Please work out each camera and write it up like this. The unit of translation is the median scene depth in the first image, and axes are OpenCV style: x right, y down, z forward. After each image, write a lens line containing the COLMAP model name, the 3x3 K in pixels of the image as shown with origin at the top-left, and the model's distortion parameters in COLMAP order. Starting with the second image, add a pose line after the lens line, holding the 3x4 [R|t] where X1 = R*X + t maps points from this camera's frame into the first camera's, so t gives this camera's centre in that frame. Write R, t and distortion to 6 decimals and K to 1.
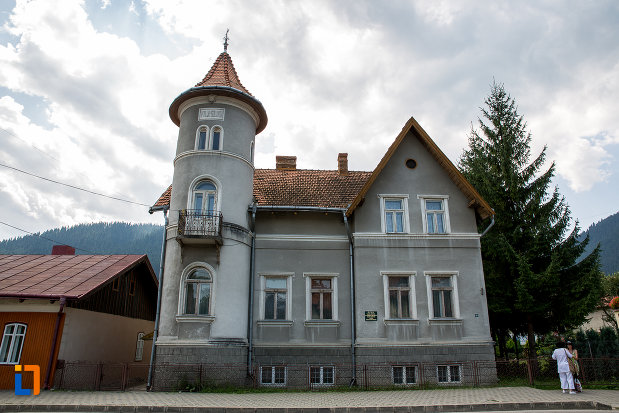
lens RADIAL K [[427.4, 0, 310.1], [0, 427.4, 206.9], [0, 0, 1]] dist [-0.077967, 0.007240]
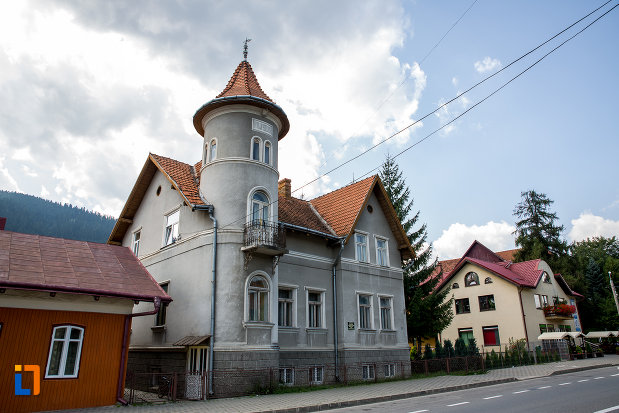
lens RADIAL K [[427.4, 0, 310.8], [0, 427.4, 206.4], [0, 0, 1]] dist [-0.077967, 0.007240]
pose [[0.765851, 0.202086, 0.610437, -0.782288], [-0.197681, 0.977351, -0.075544, 0.027493], [-0.611877, -0.062816, 0.788454, 0.096978]]
